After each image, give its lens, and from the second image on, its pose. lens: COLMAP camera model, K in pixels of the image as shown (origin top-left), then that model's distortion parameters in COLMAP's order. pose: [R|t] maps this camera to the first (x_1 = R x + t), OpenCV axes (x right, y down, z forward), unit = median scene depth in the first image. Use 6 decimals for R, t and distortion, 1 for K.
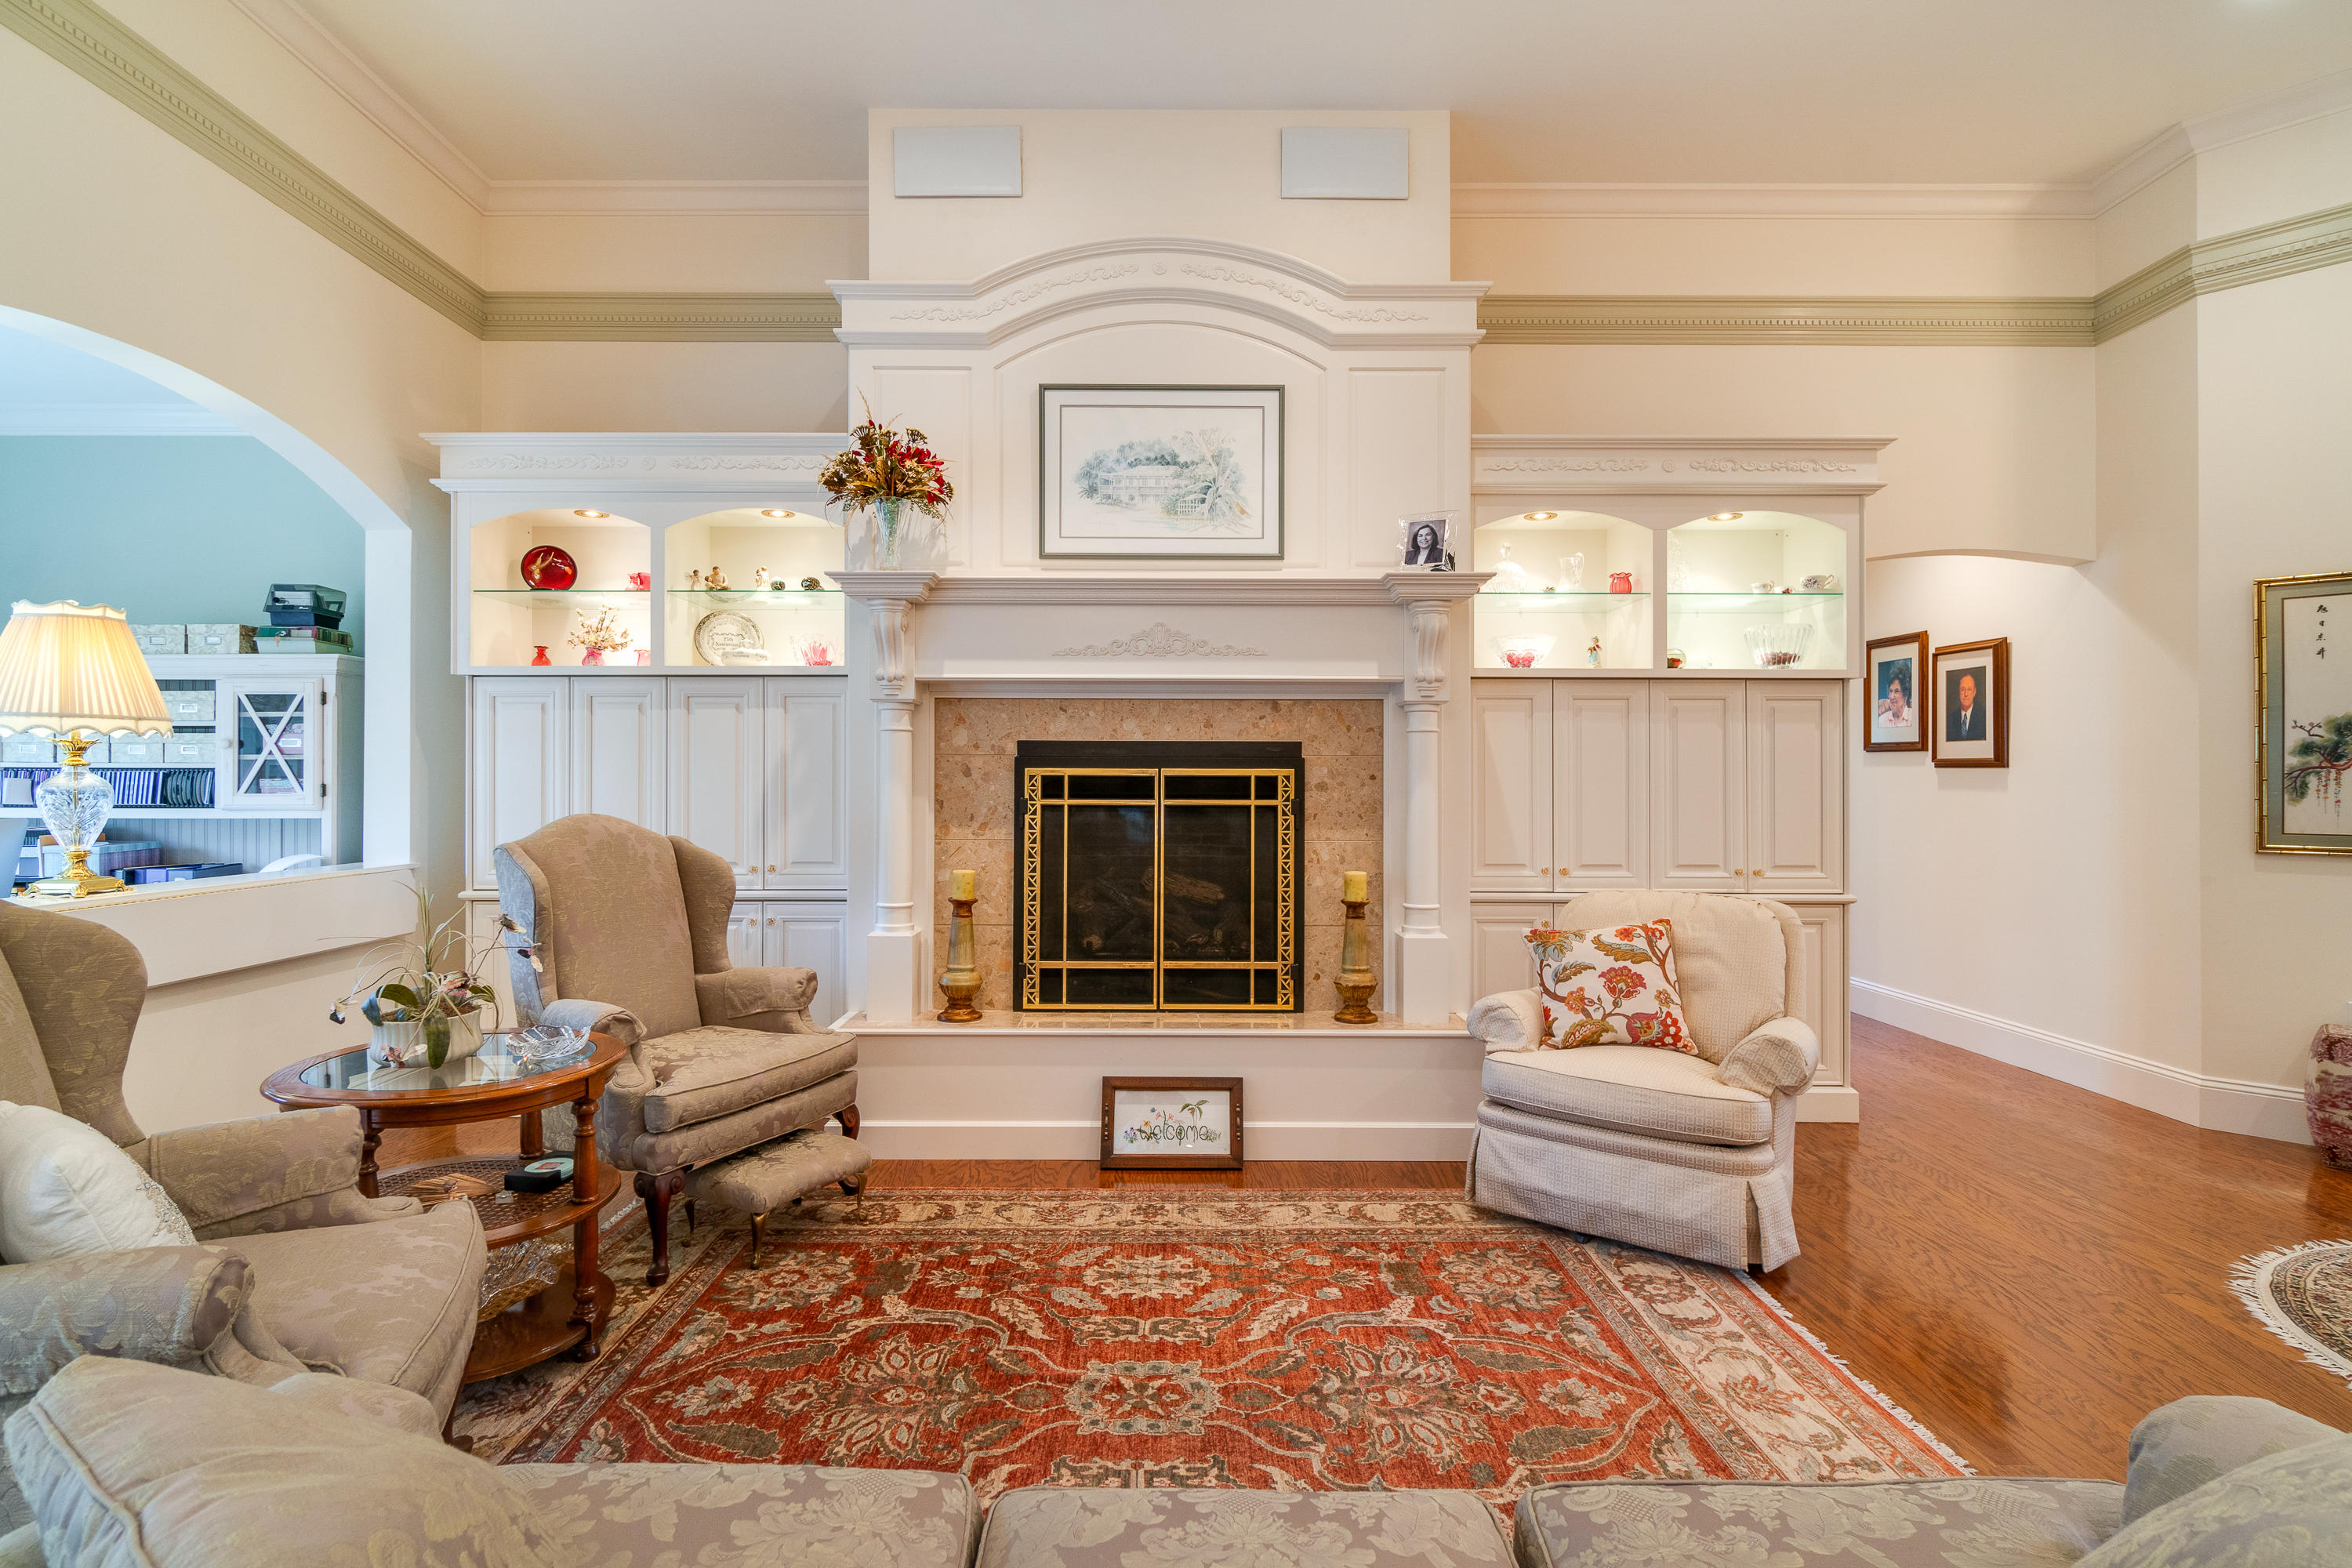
lens RADIAL K [[1146.8, 0, 1156.6], [0, 1146.8, 777.4], [0, 0, 1]] dist [0.001723, 0.001777]
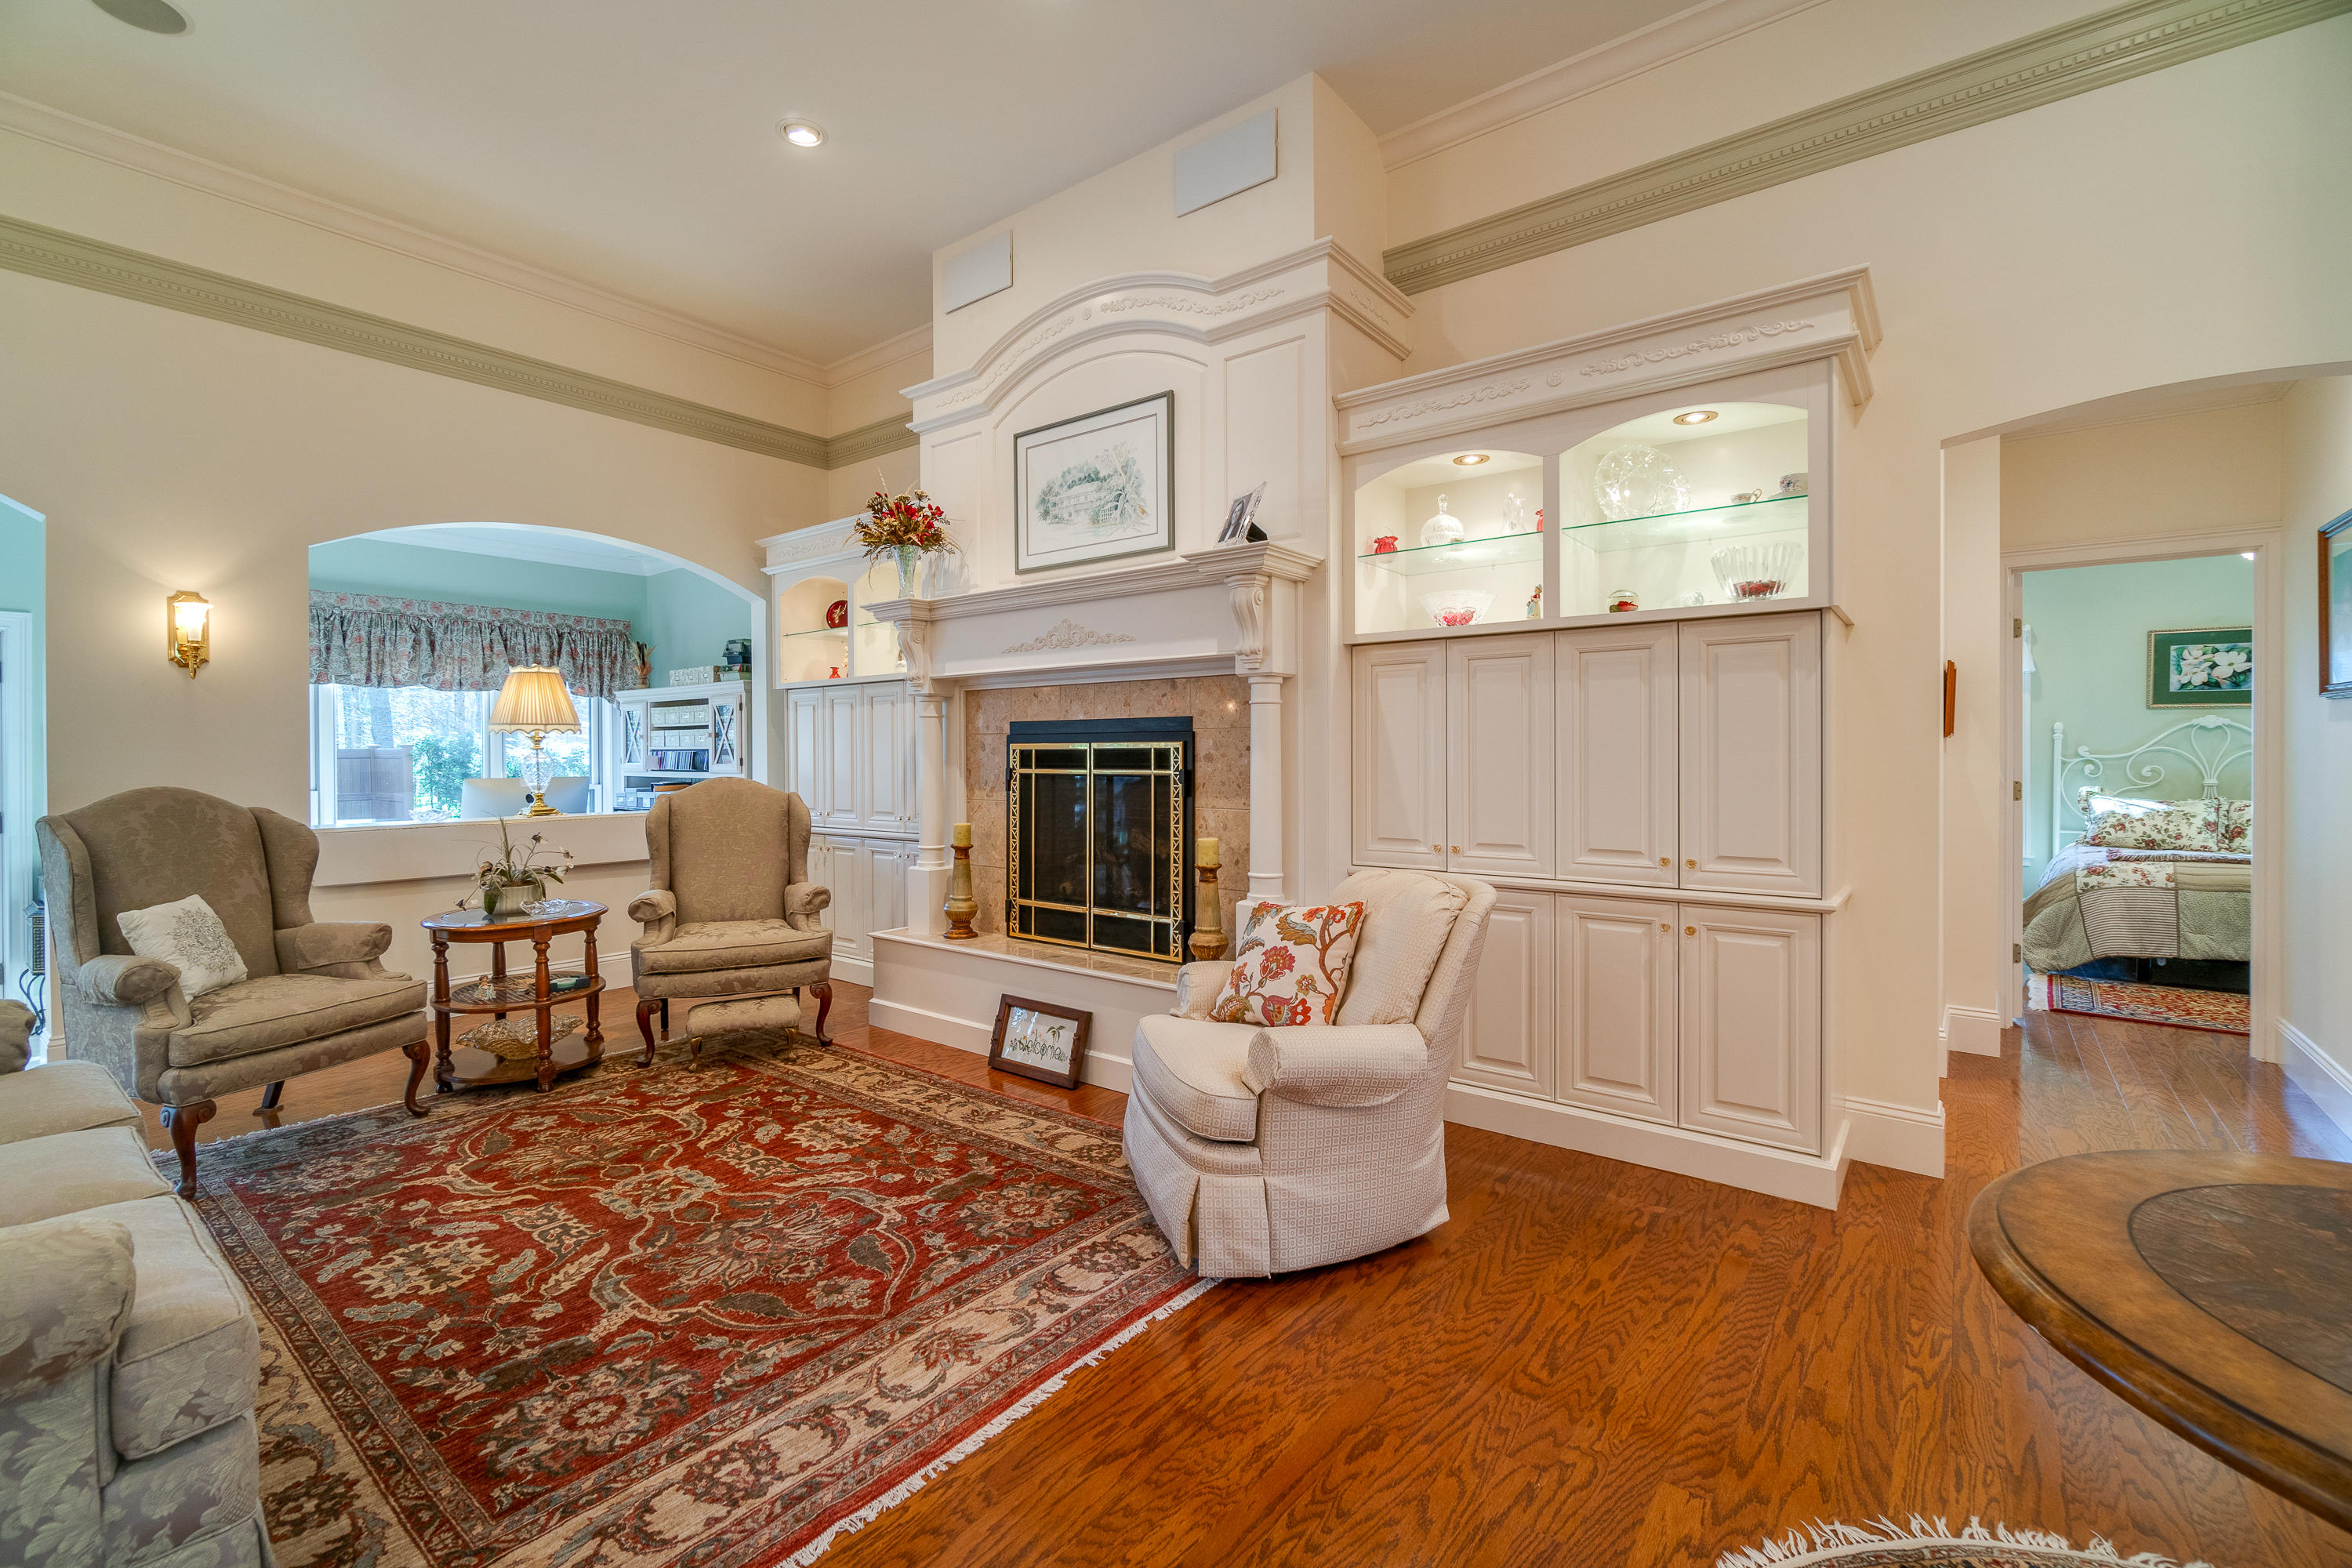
lens RADIAL K [[1014.6, 0, 1153.0], [0, 1014.6, 760.5], [0, 0, 1]] dist [-0.005561, 0.000993]
pose [[0.783780, -0.001974, -0.621035, 0.695158], [0.007592, 0.999951, 0.006404, 0.004262], [0.620992, -0.009734, 0.783757, 0.229581]]
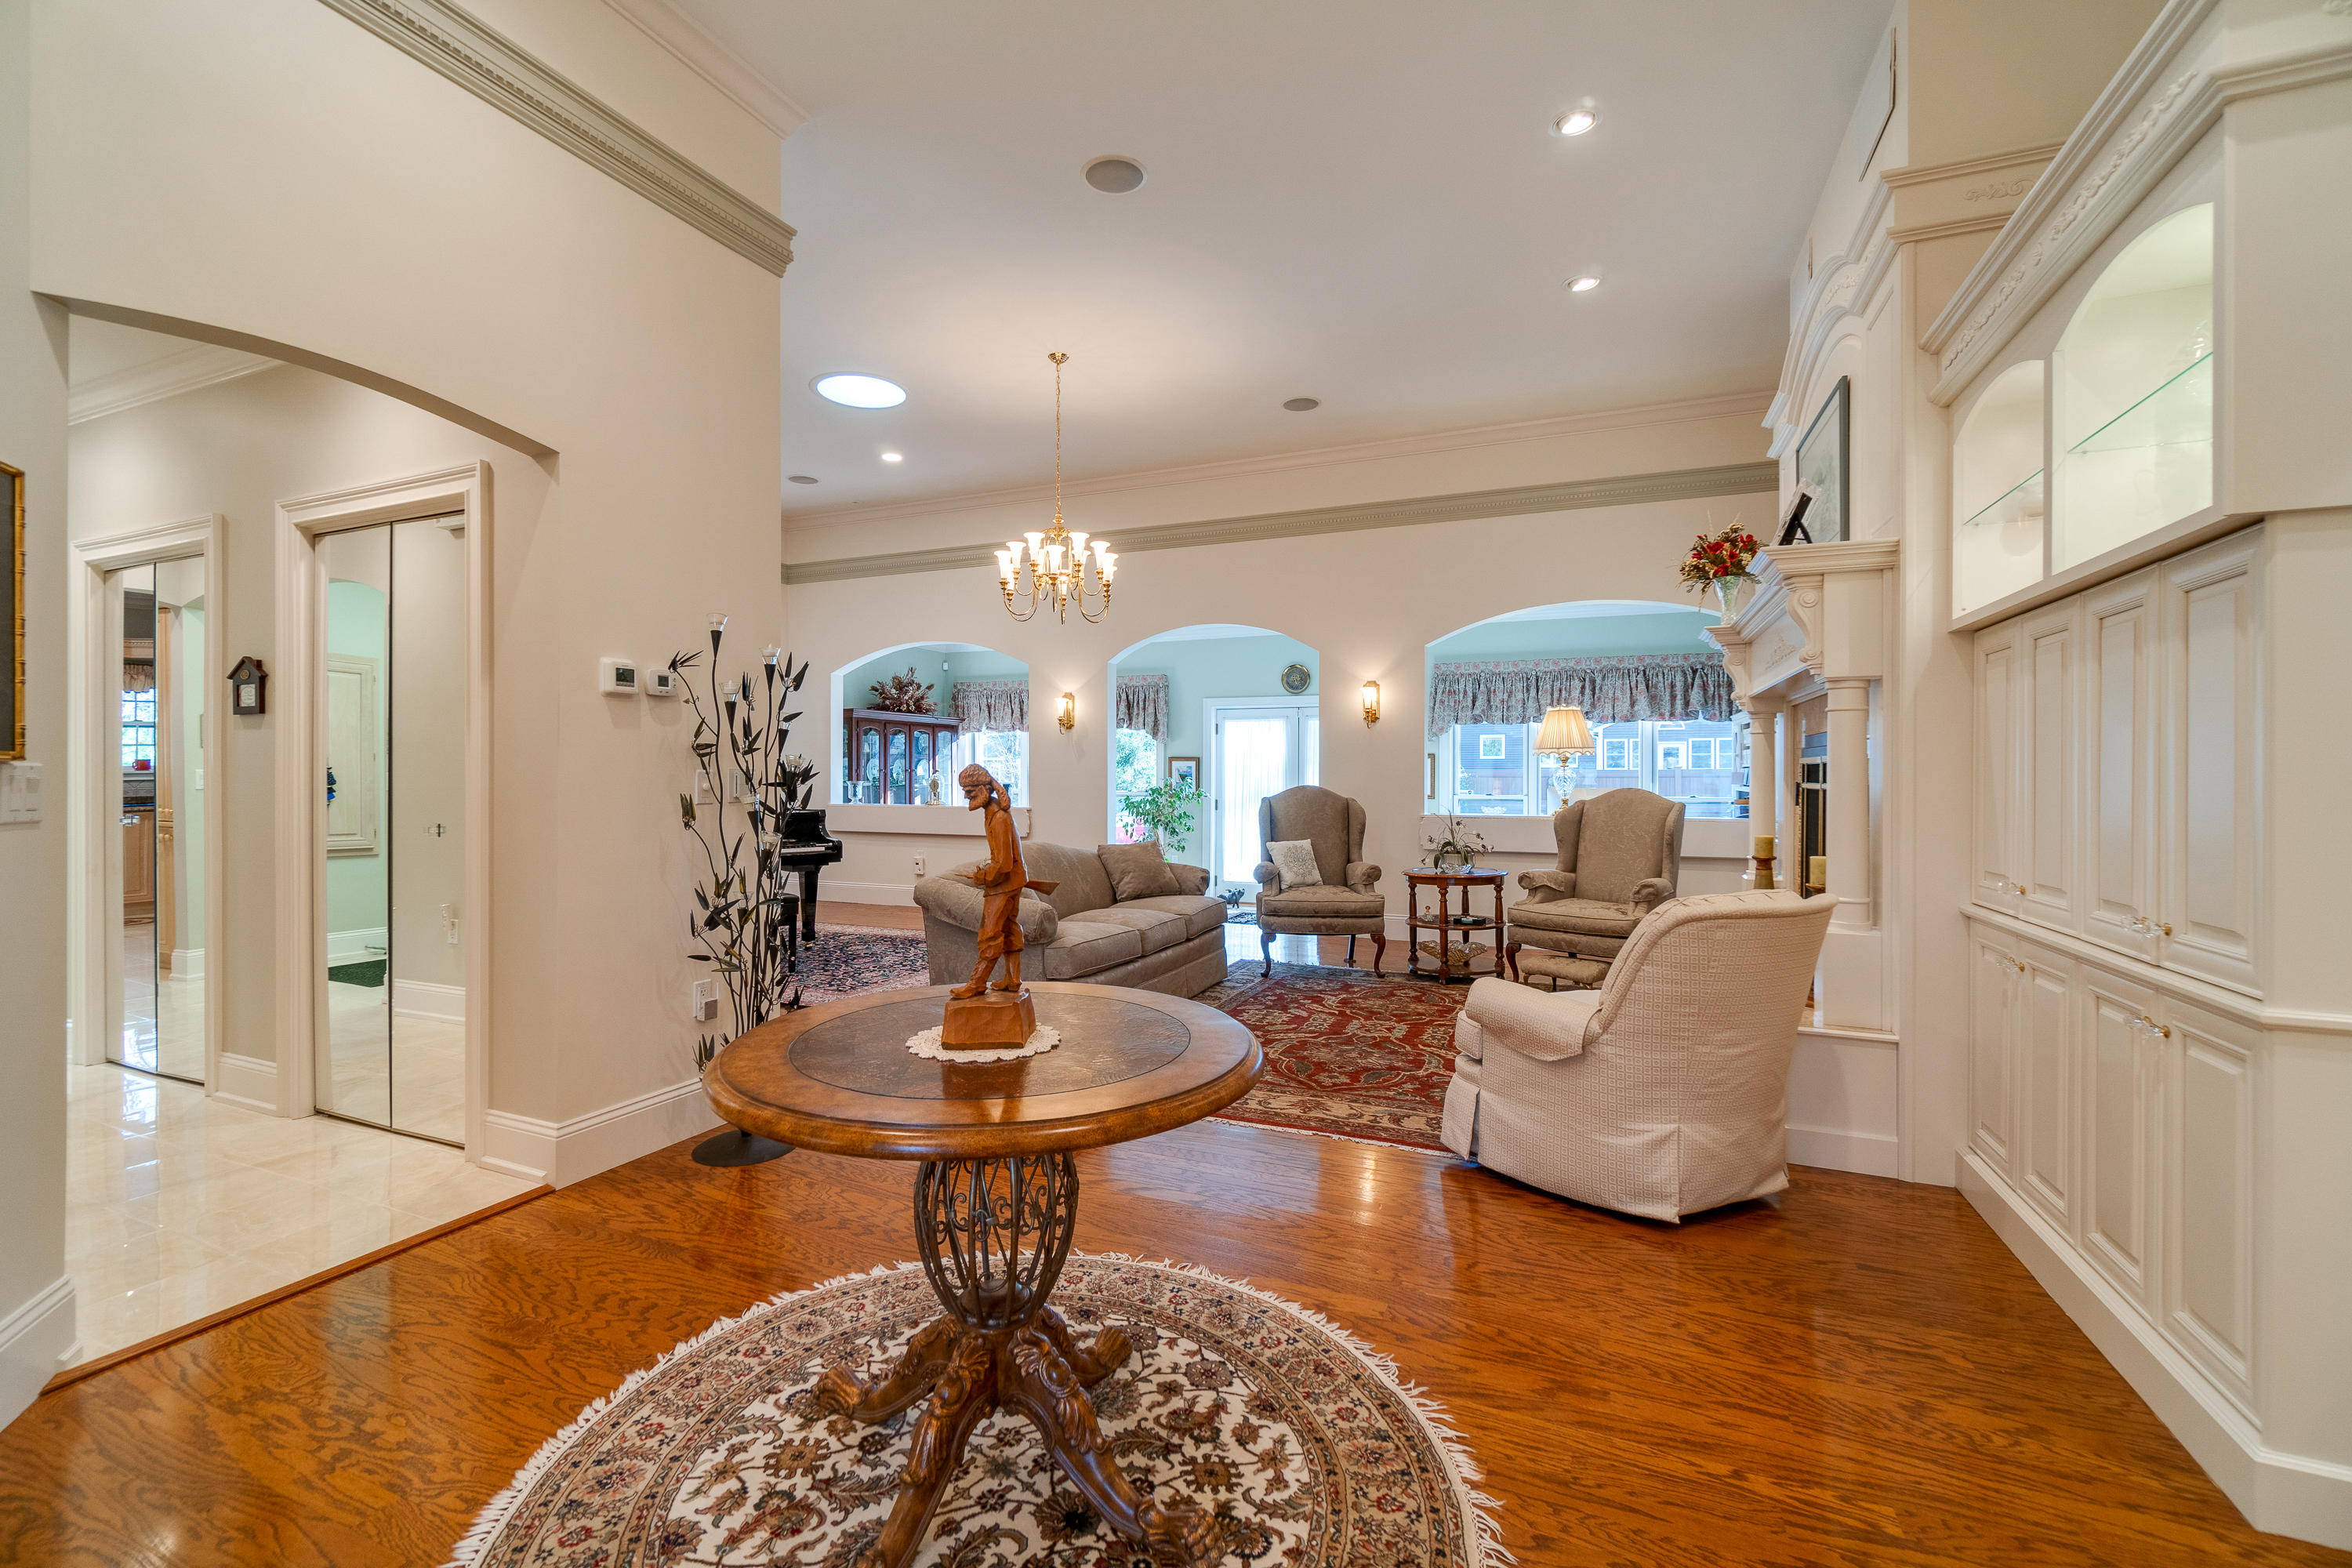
lens RADIAL K [[1014.6, 0, 1156.6], [0, 1014.6, 779.7], [0, 0, 1]] dist [-0.005561, 0.000993]
pose [[-0.395922, -0.000616, -0.918284, 1.169741], [-0.001236, 0.999999, -0.000137, 0.016353], [0.918283, 0.001081, -0.395922, 0.792933]]
